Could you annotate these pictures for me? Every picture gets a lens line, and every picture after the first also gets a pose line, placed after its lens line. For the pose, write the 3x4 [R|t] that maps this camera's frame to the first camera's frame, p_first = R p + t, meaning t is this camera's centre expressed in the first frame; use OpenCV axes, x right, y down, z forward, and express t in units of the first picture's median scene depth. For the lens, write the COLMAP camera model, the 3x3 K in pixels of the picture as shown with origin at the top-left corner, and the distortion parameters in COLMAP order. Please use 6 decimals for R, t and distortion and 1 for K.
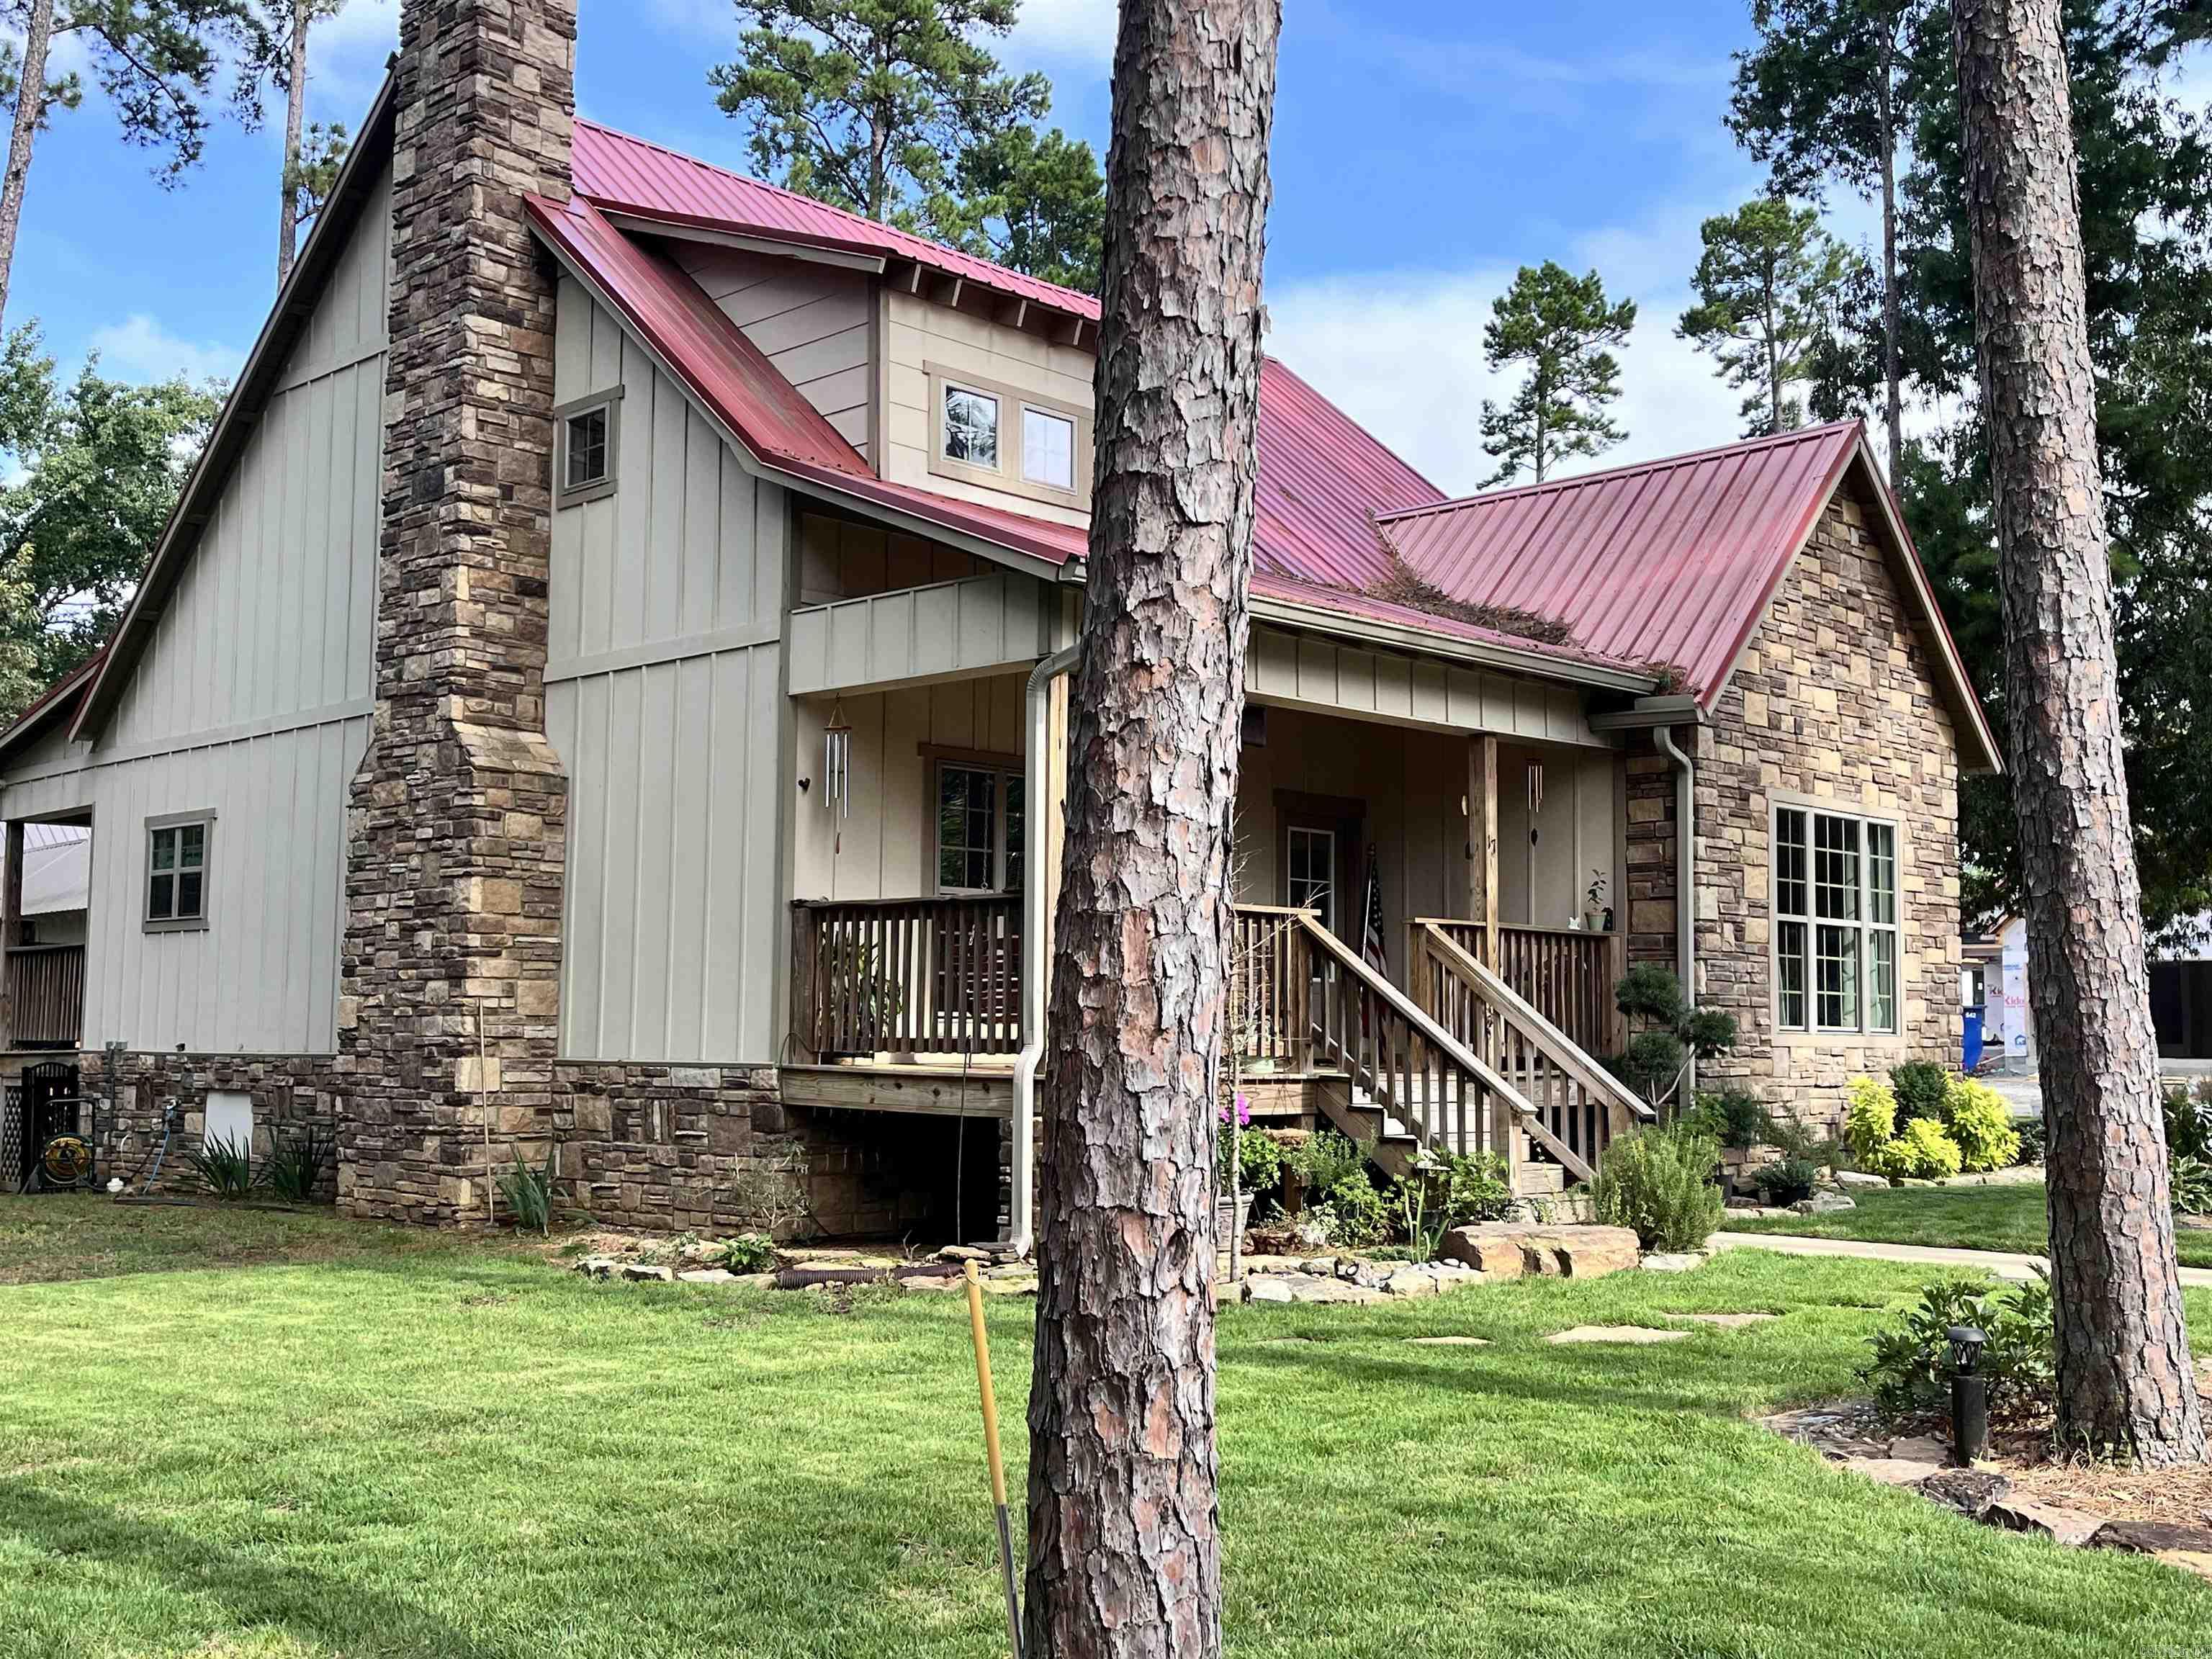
lens RADIAL K [[2244.0, 0, 1106.0], [0, 2244.0, 829.5], [0, 0, 1]] dist [0.069623, 0.000054]
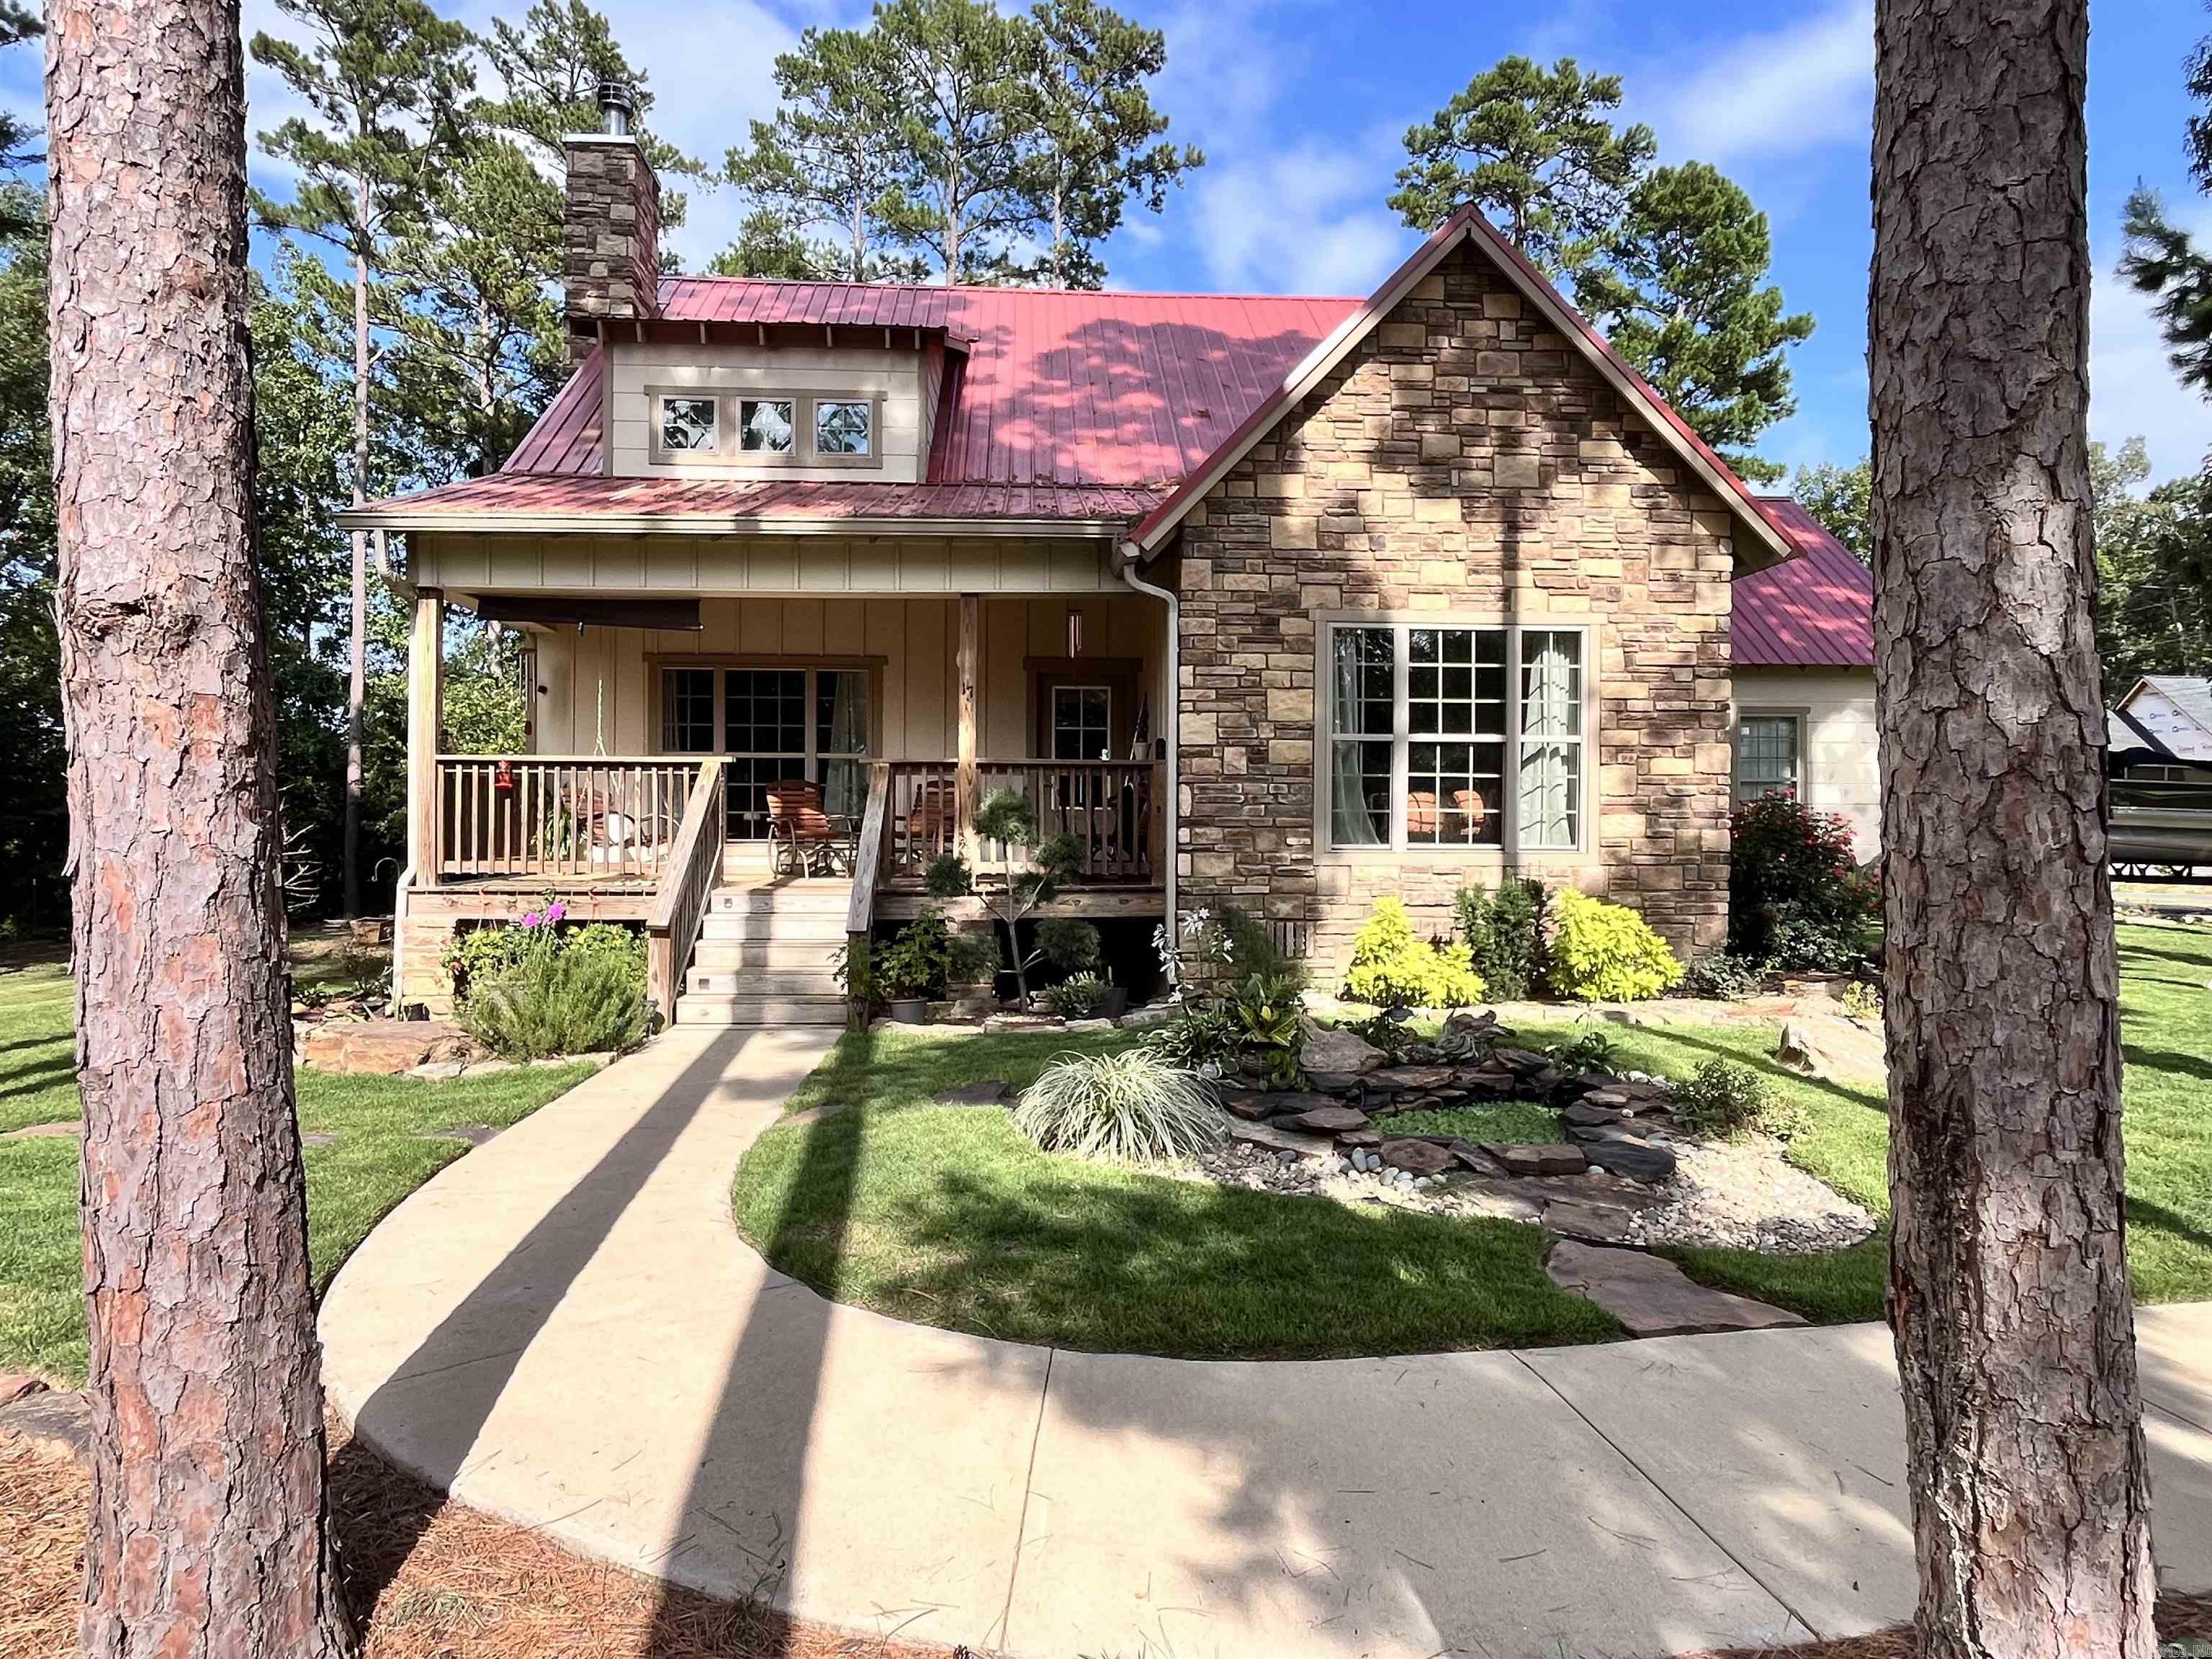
lens RADIAL K [[1239.5, 0, 1106.0], [0, 1239.5, 829.5], [0, 0, 1]] dist [-0.001419, -0.000080]
pose [[0.735407, -0.010558, -0.677543, 0.610894], [0.064542, 0.996424, 0.054527, 0.044010], [0.674545, -0.083830, 0.733459, 0.535995]]
